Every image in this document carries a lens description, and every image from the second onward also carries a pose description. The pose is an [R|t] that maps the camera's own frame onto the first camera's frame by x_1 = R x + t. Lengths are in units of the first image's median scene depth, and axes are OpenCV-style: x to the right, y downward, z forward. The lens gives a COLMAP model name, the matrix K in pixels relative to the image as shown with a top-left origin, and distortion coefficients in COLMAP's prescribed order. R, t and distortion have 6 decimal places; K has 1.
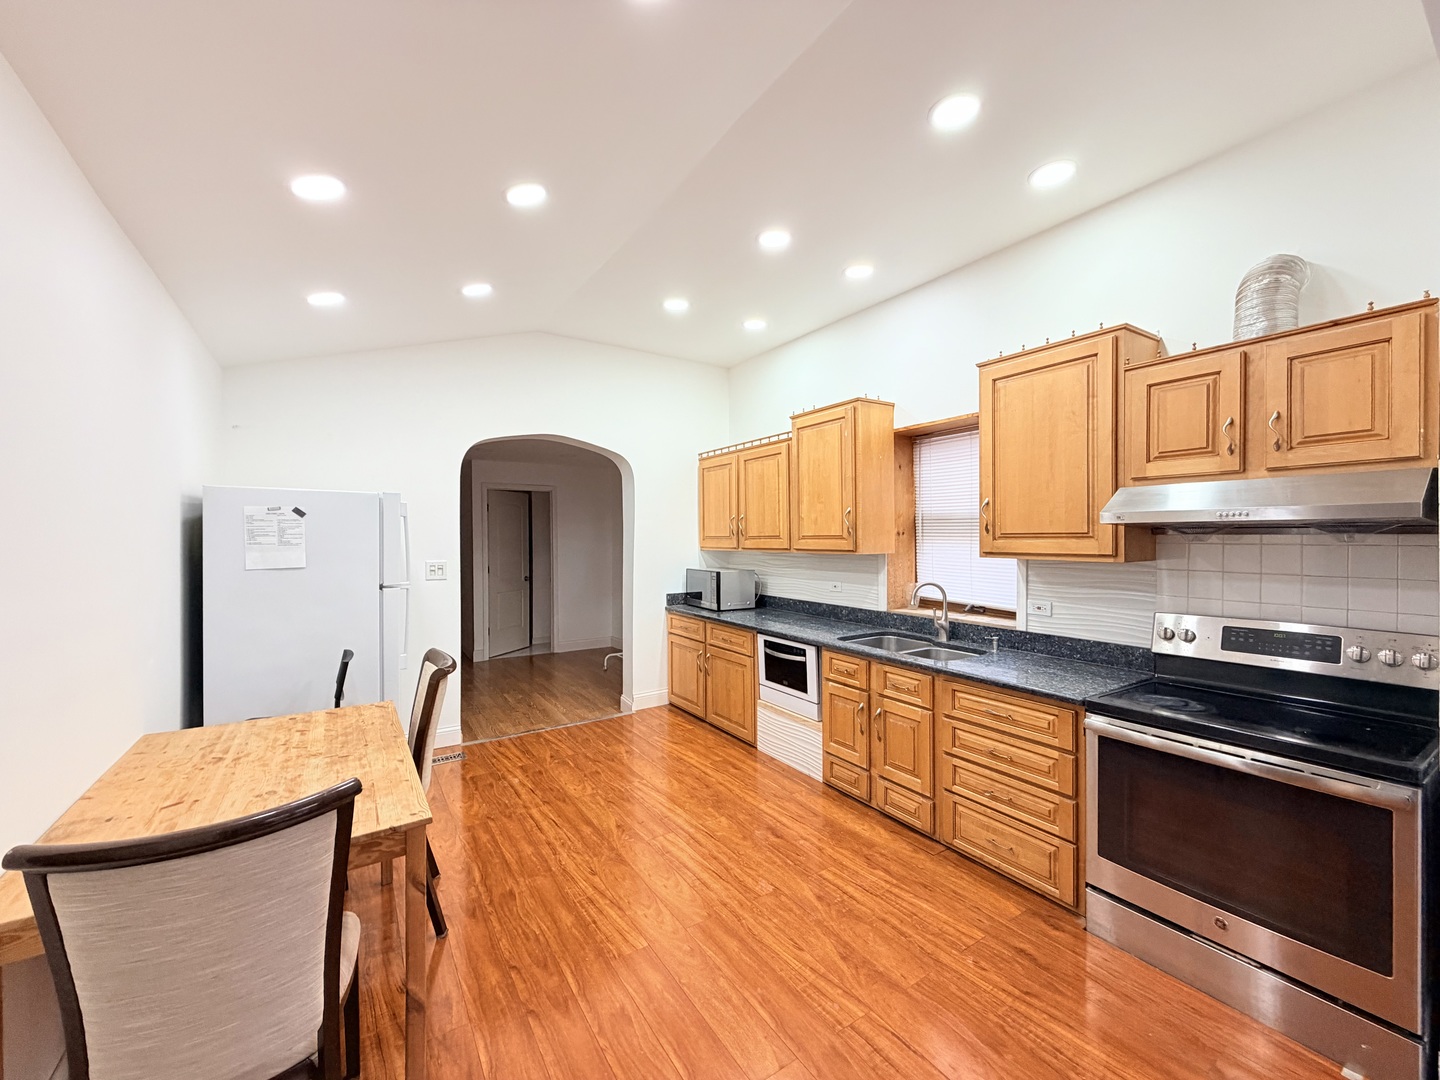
lens RADIAL K [[576.3, 0, 721.7], [0, 576.3, 537.2], [0, 0, 1]] dist [0.000427, -0.000094]
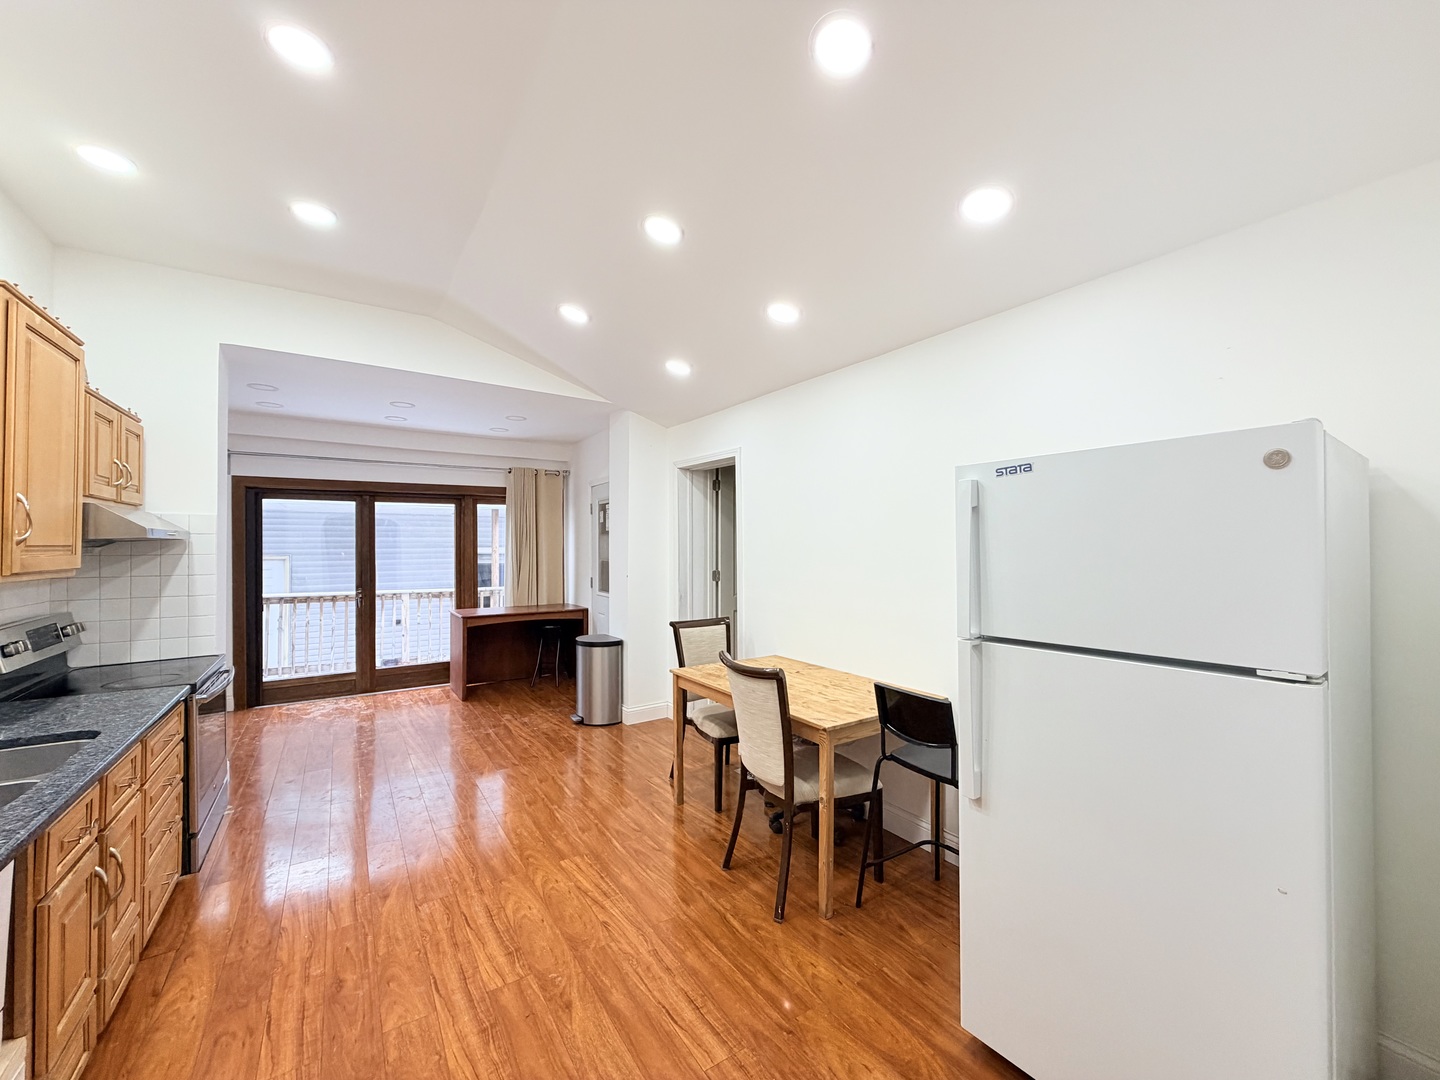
lens RADIAL K [[539.4, 0, 712.4], [0, 539.4, 539.9], [0, 0, 1]] dist [-0.003480, -0.000219]
pose [[-0.999976, 0.005211, -0.004486, -0.393089], [0.005279, 0.999869, -0.015269, 0.001758], [0.004405, -0.015292, -0.999873, 1.865122]]
